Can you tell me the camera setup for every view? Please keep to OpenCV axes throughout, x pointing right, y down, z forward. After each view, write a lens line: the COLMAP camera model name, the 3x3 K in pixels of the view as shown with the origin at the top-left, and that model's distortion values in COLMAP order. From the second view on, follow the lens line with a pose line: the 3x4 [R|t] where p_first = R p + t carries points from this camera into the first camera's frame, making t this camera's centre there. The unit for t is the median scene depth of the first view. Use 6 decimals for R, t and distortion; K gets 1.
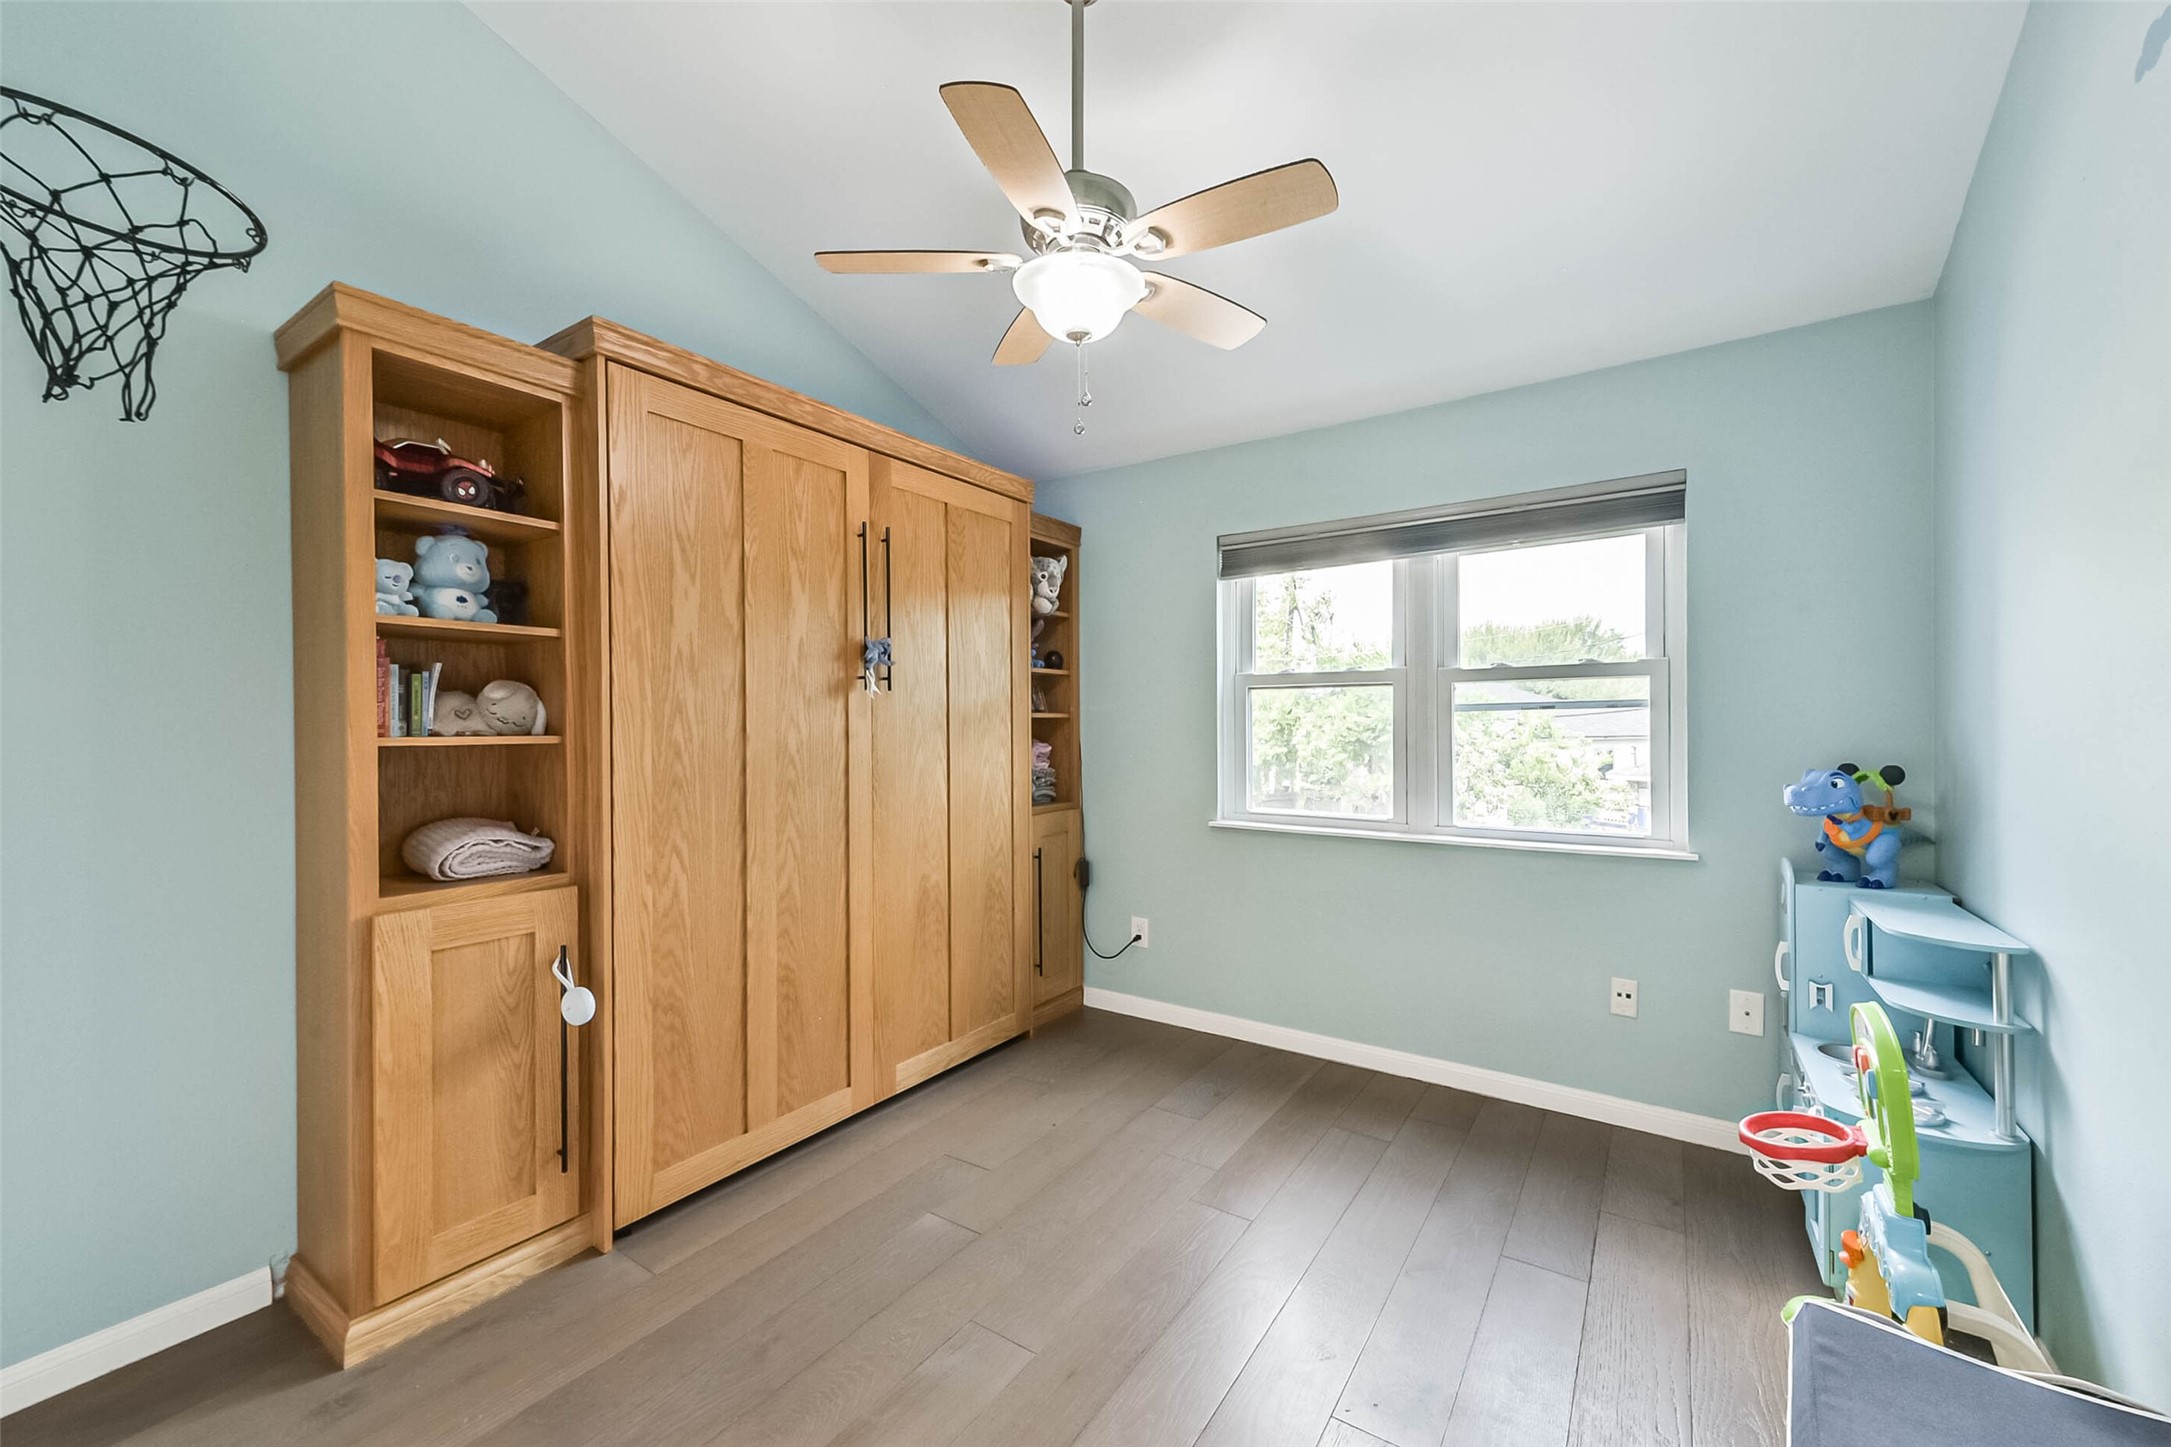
lens RADIAL K [[852.0, 0, 1088.2], [0, 852.0, 726.5], [0, 0, 1]] dist [0.014573, 0.000141]
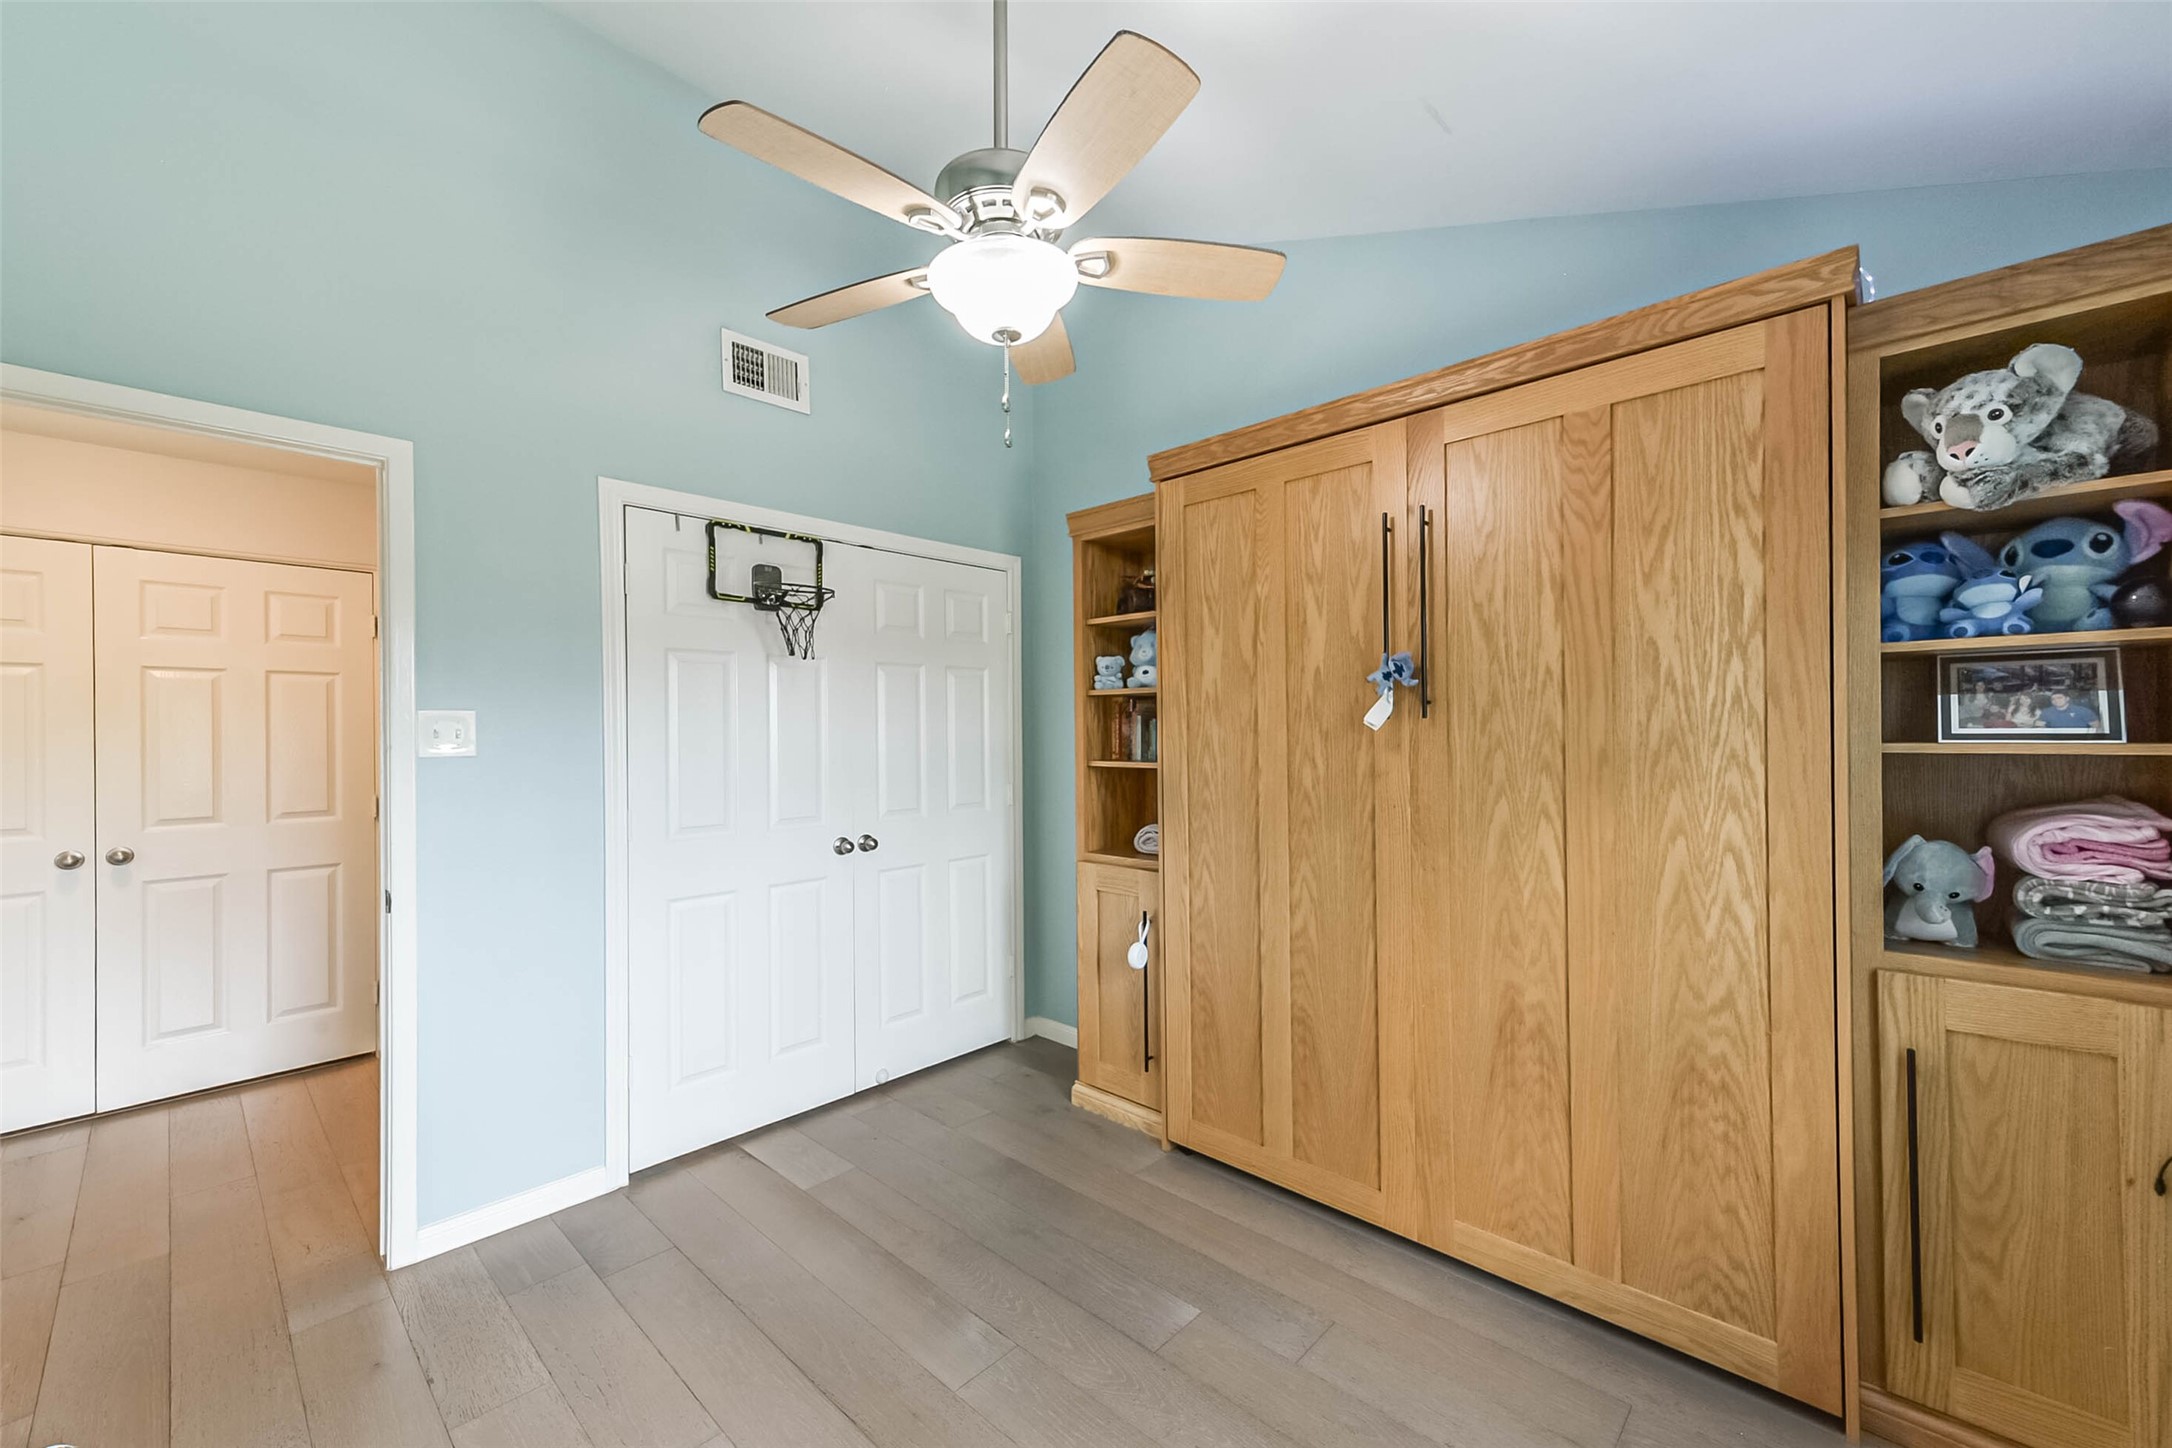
lens RADIAL K [[846.3, 0, 1096.6], [0, 846.3, 729.1], [0, 0, 1]] dist [0.005079, 0.000417]
pose [[-0.154111, 0.003960, -0.988046, 0.638599], [0.008616, 0.999959, 0.002664, -0.041149], [0.988016, -0.008103, -0.154139, 0.934041]]
